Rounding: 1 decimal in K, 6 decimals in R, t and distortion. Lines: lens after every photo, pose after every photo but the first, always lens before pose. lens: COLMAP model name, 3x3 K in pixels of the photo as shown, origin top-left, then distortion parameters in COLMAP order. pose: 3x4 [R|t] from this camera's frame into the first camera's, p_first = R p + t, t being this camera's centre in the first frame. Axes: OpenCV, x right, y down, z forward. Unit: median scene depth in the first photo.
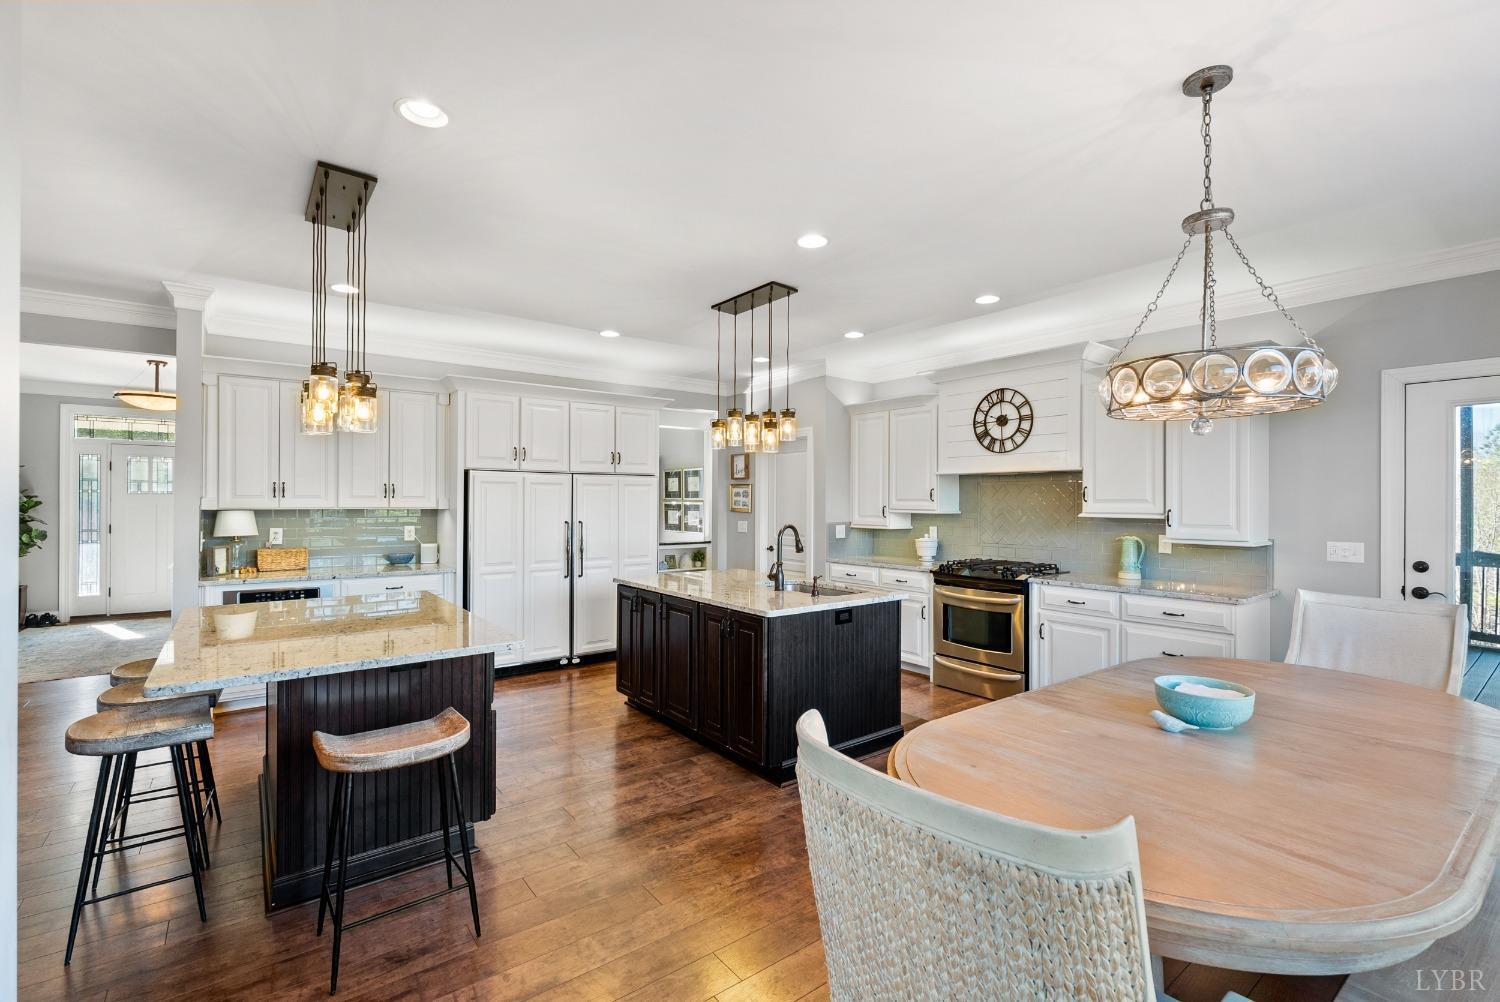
lens RADIAL K [[667.3, 0, 747.3], [0, 667.3, 500.7], [0, 0, 1]] dist [-0.002175, -0.000313]
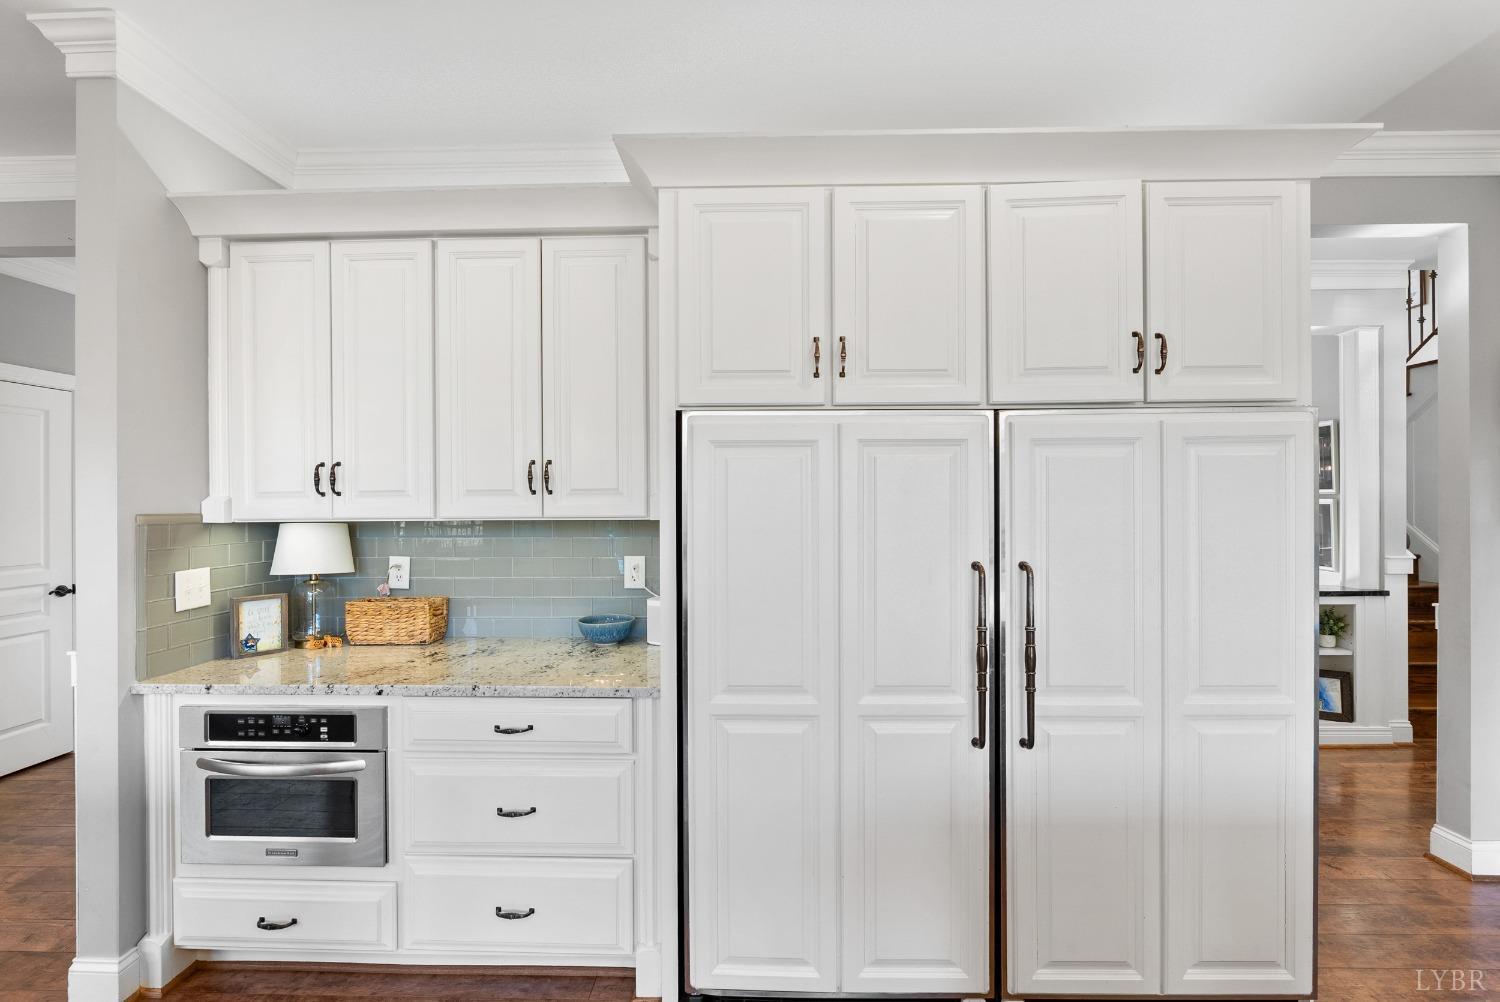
lens RADIAL K [[667.3, 0, 743.8], [0, 667.3, 503.1], [0, 0, 1]] dist [-0.002175, -0.000313]
pose [[0.783350, -0.007657, -0.621534, -0.163470], [0.008904, 0.999960, -0.001097, 0.002530], [0.621517, -0.004675, 0.783387, 0.691606]]
